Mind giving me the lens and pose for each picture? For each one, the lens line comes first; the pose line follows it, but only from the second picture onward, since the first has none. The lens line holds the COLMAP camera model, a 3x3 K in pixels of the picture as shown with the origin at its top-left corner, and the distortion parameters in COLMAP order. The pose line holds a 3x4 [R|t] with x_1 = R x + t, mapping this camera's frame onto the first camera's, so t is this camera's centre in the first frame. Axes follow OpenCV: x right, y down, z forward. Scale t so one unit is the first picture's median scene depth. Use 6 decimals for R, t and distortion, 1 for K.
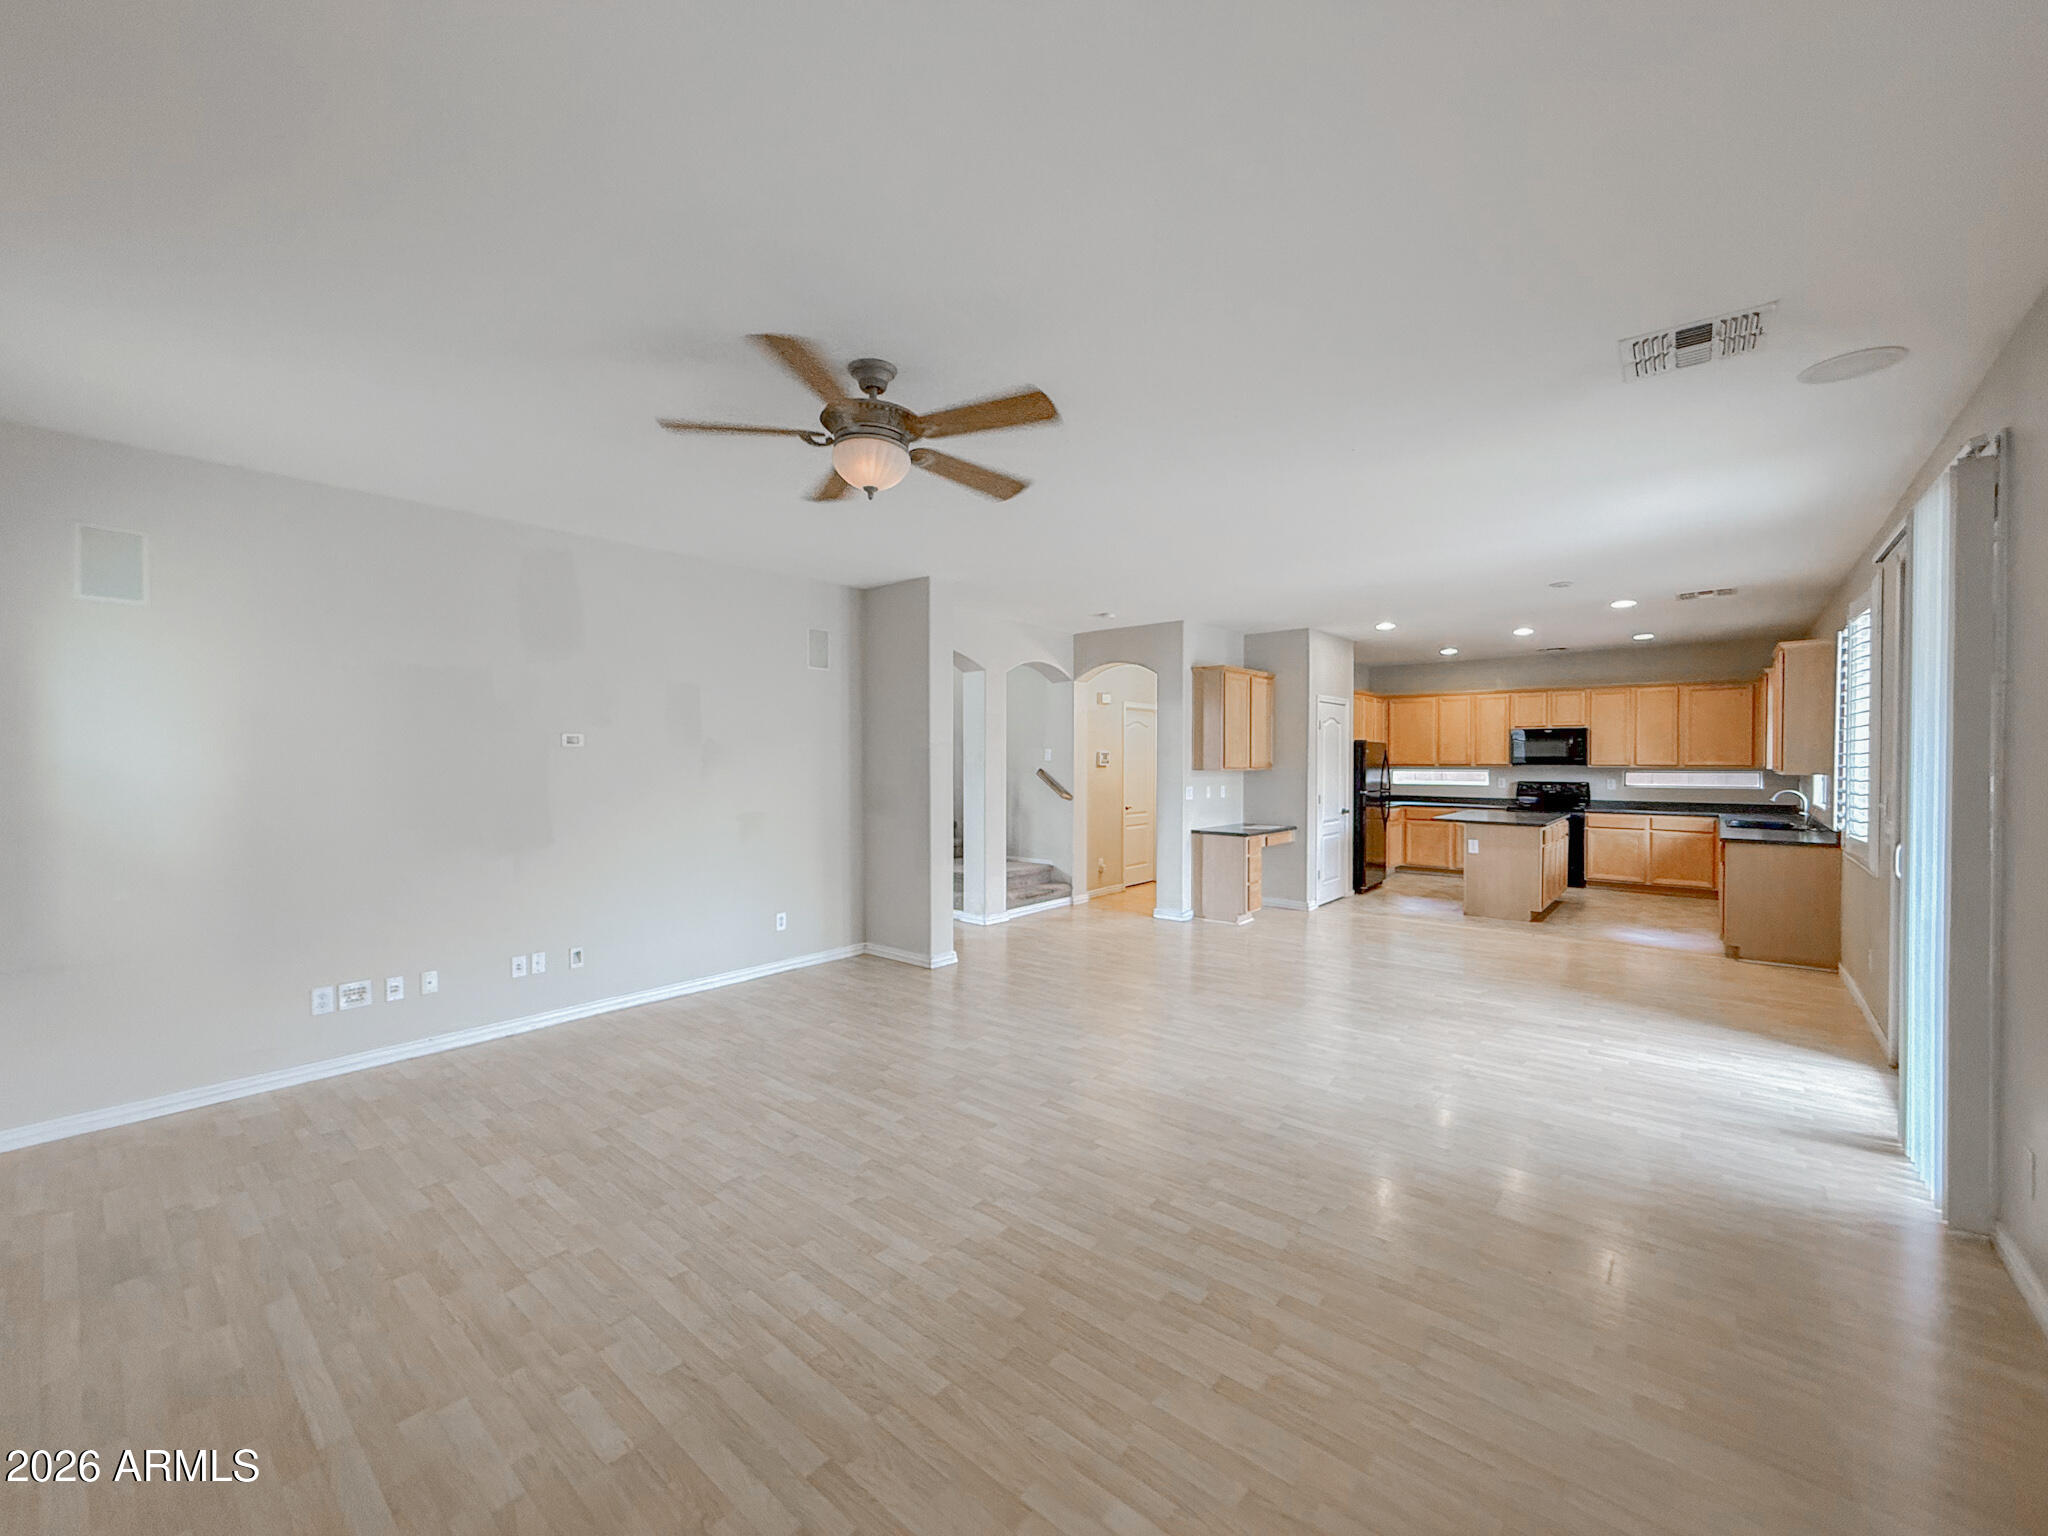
lens RADIAL K [[817.1, 0, 1018.4], [0, 817.1, 768.8], [0, 0, 1]] dist [-0.002858, 0.001139]
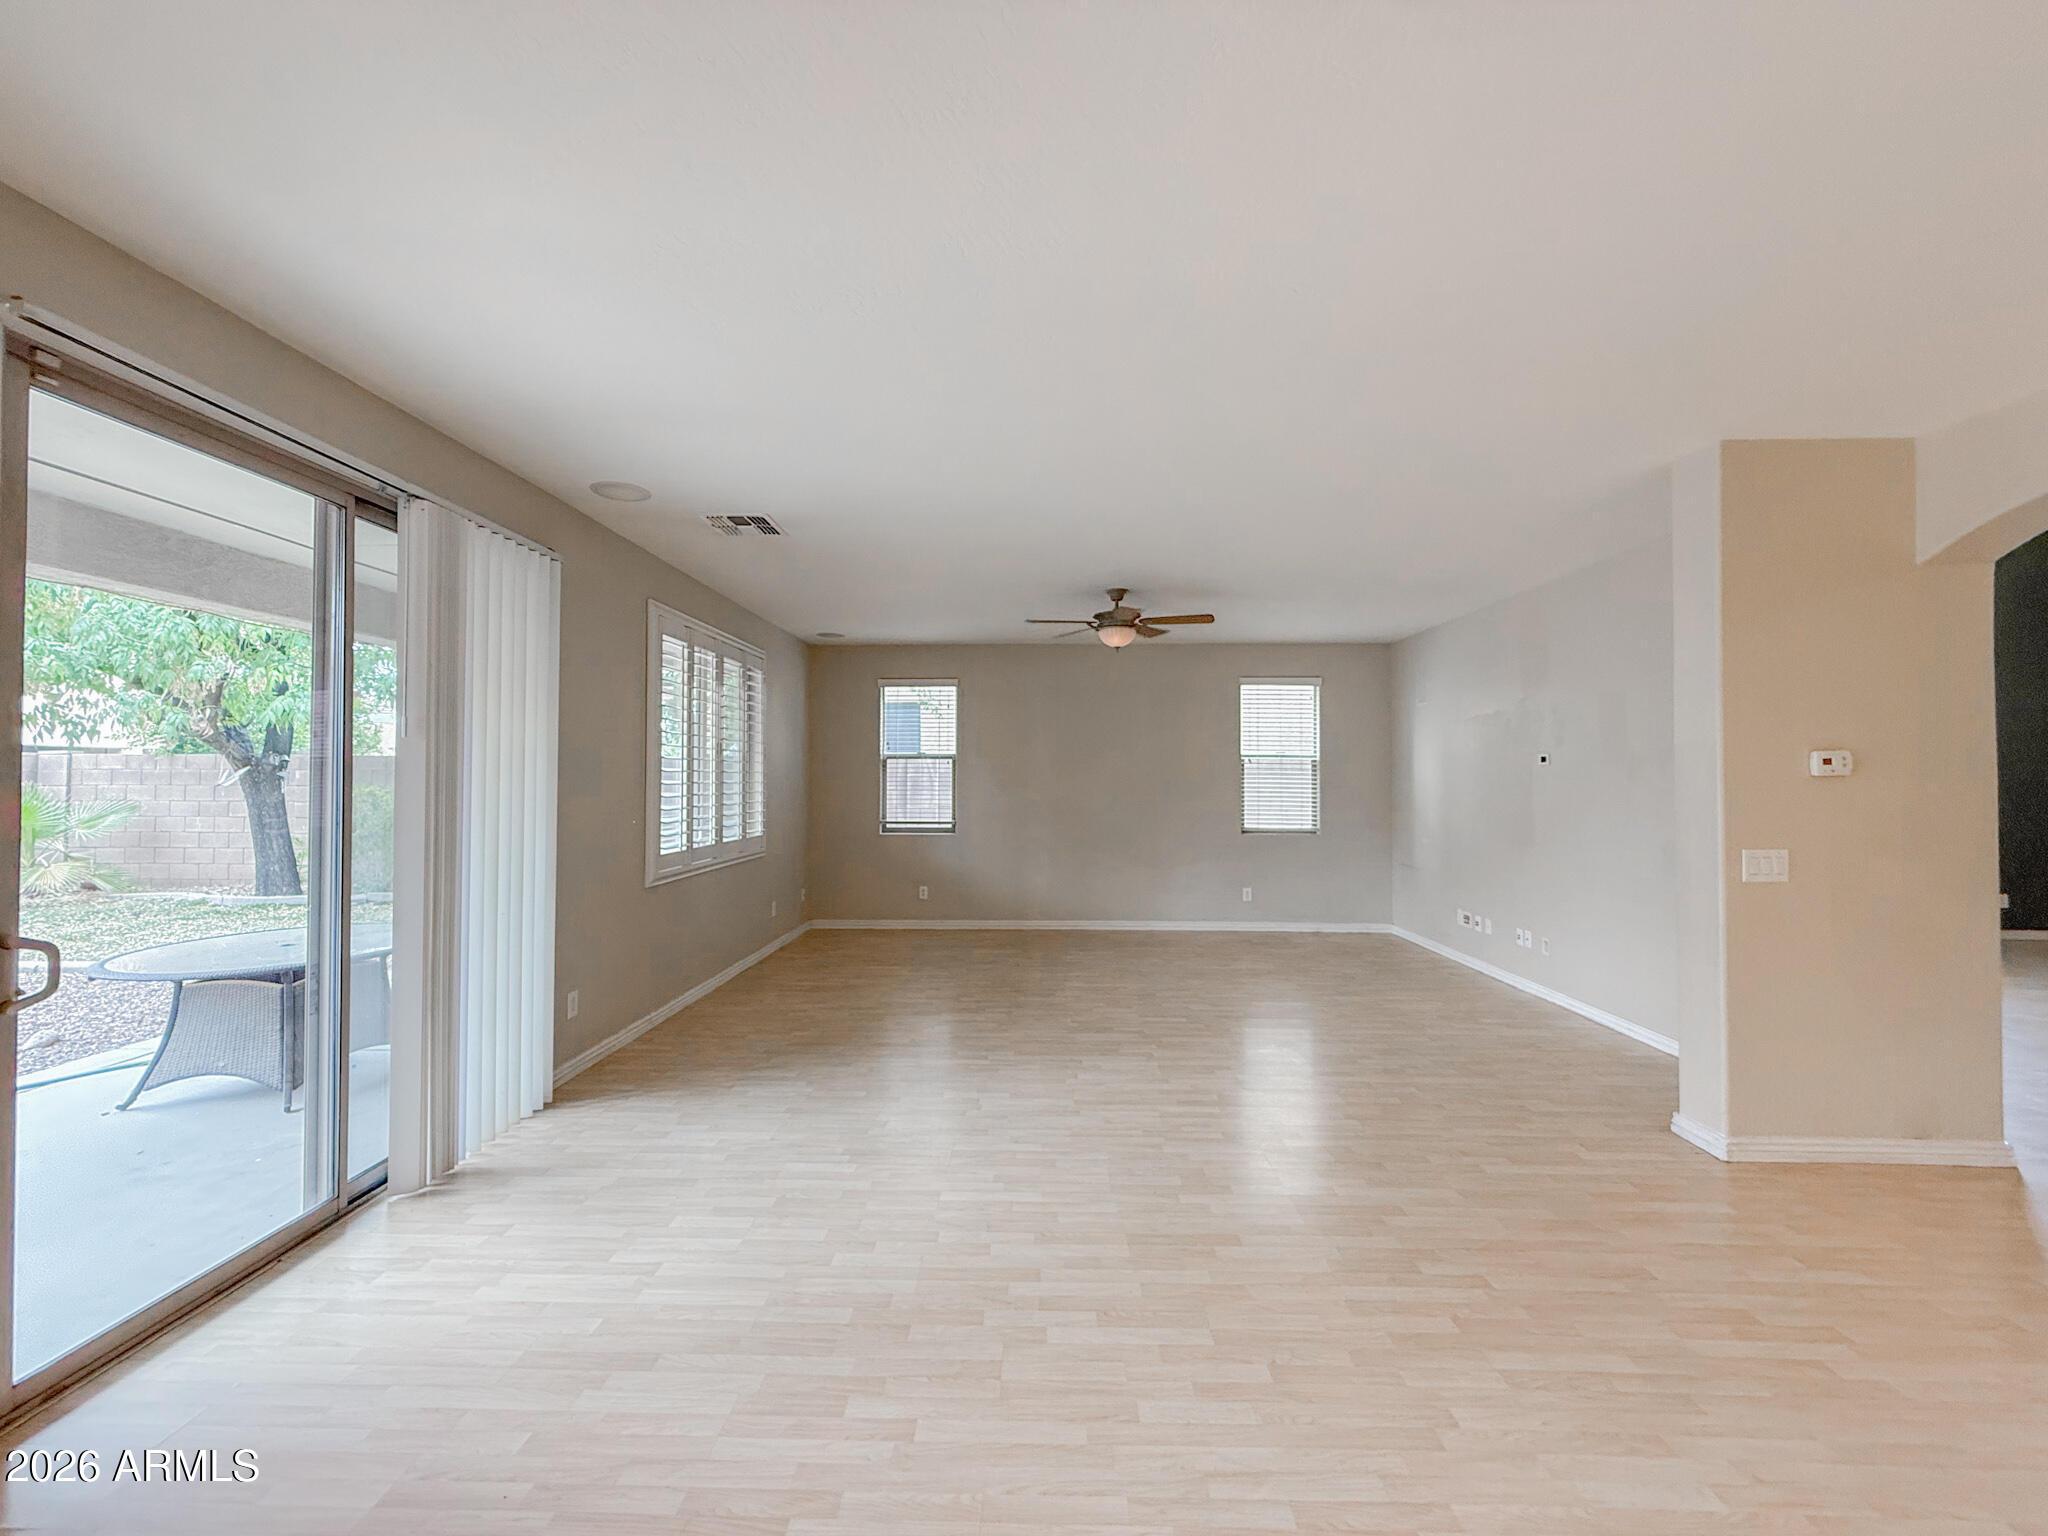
lens RADIAL K [[817.1, 0, 1018.4], [0, 817.1, 768.8], [0, 0, 1]] dist [-0.002858, 0.001139]
pose [[-0.780298, -0.010759, -0.625315, 0.486496], [-0.009274, 0.999941, -0.005633, -0.004594], [0.625339, 0.001404, -0.780352, 0.905881]]
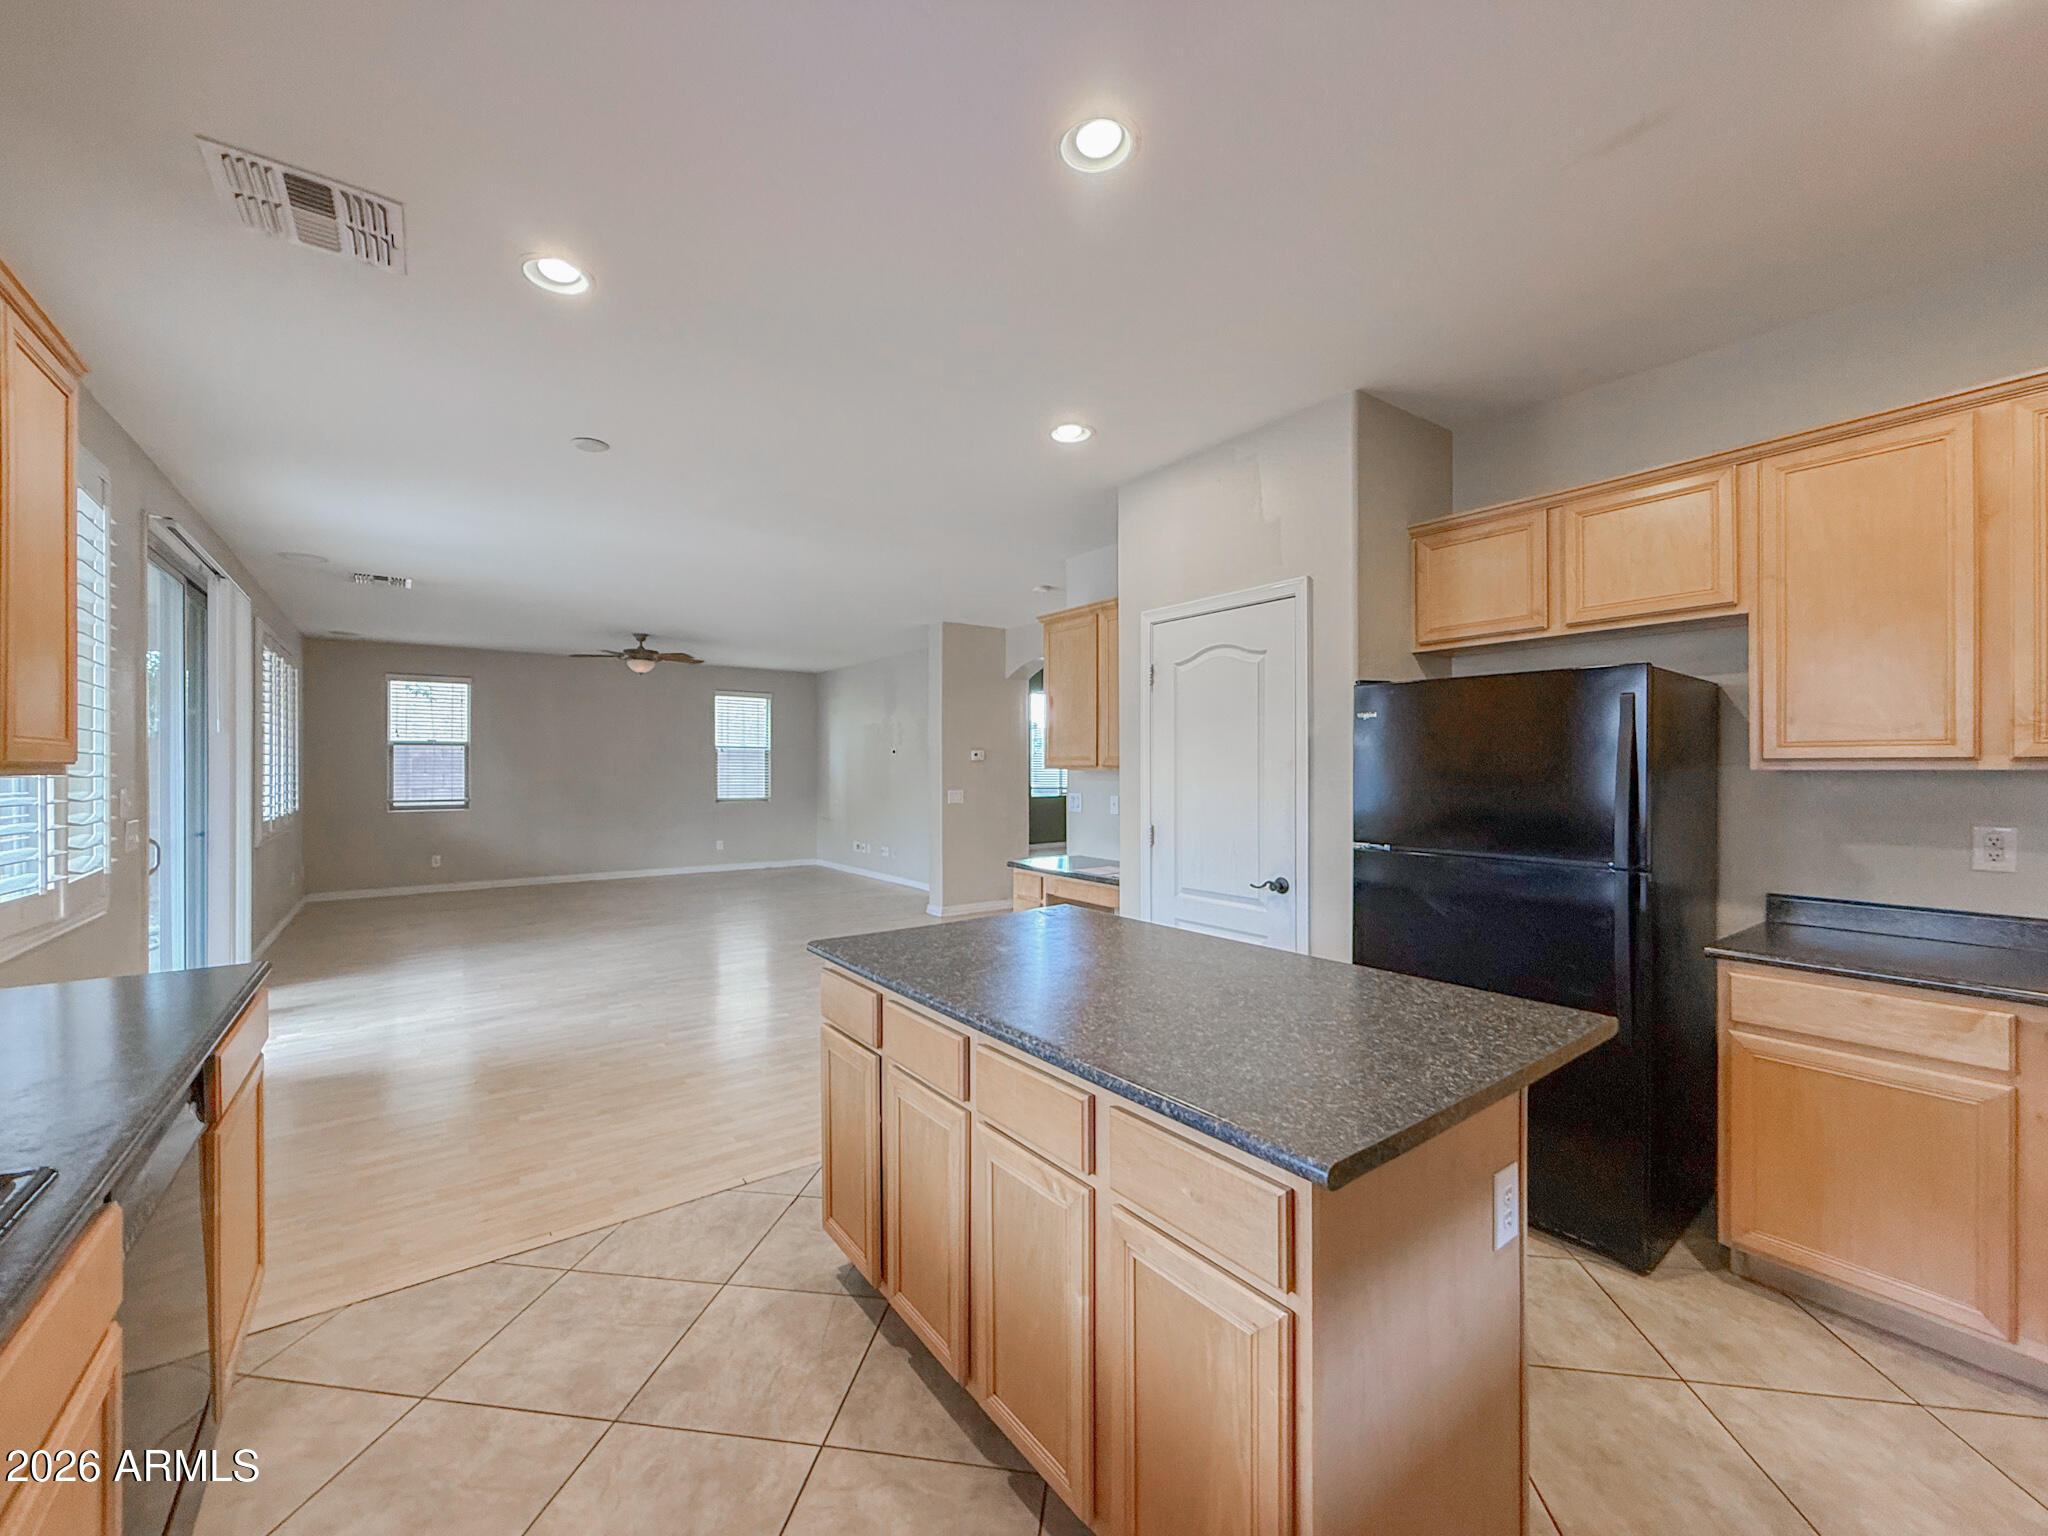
lens RADIAL K [[817.1, 0, 1018.4], [0, 817.1, 768.8], [0, 0, 1]] dist [-0.002858, 0.001139]
pose [[-0.227953, 0.001646, -0.973671, 0.921178], [-0.009883, 0.999943, 0.004004, -0.000918], [0.973622, 0.010536, -0.227924, 1.135502]]
